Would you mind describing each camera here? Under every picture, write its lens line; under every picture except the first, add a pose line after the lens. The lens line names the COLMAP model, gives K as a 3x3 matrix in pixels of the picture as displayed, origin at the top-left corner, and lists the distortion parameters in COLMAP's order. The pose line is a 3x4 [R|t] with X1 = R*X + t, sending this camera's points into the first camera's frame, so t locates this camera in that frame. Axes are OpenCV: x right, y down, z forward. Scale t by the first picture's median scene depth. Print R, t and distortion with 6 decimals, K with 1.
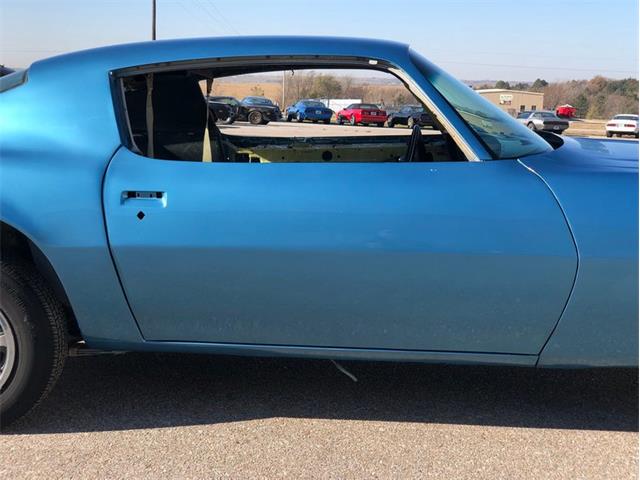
lens RADIAL K [[926.1, 0, 323.2], [0, 926.1, 258.3], [0, 0, 1]] dist [0.013589, 0.000000]
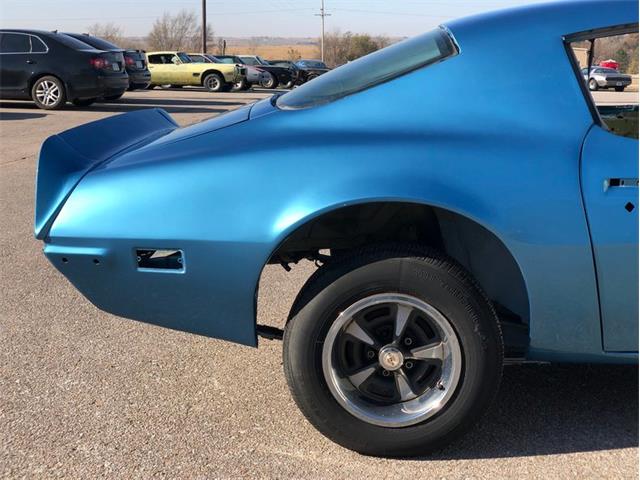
lens RADIAL K [[926.1, 0, 317.9], [0, 926.1, 239.6], [0, 0, 1]] dist [0.013589, 0.000000]
pose [[0.999130, -0.017704, -0.037760, -0.396388], [0.018486, 0.999620, 0.020441, -0.034184], [0.037384, -0.021121, 0.999078, 0.125265]]
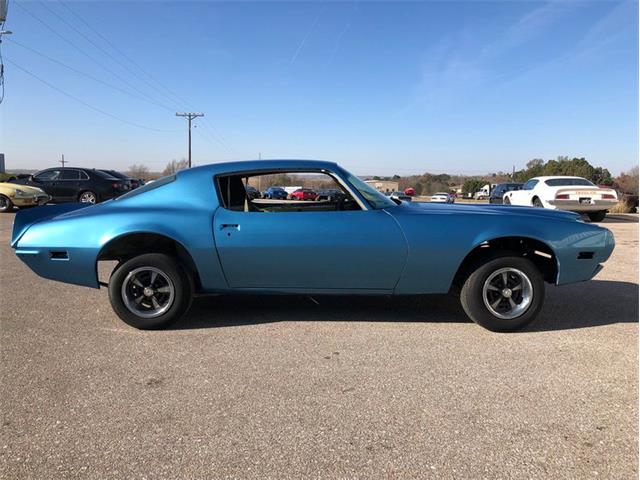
lens RADIAL K [[510.0, 0, 320.4], [0, 510.0, 239.3], [0, 0, 1]] dist [0.009276, -0.008463]
pose [[0.996907, -0.018610, 0.076350, -0.054231], [0.023669, 0.997545, -0.065902, 0.052728], [-0.074936, 0.067505, 0.994901, -0.296732]]
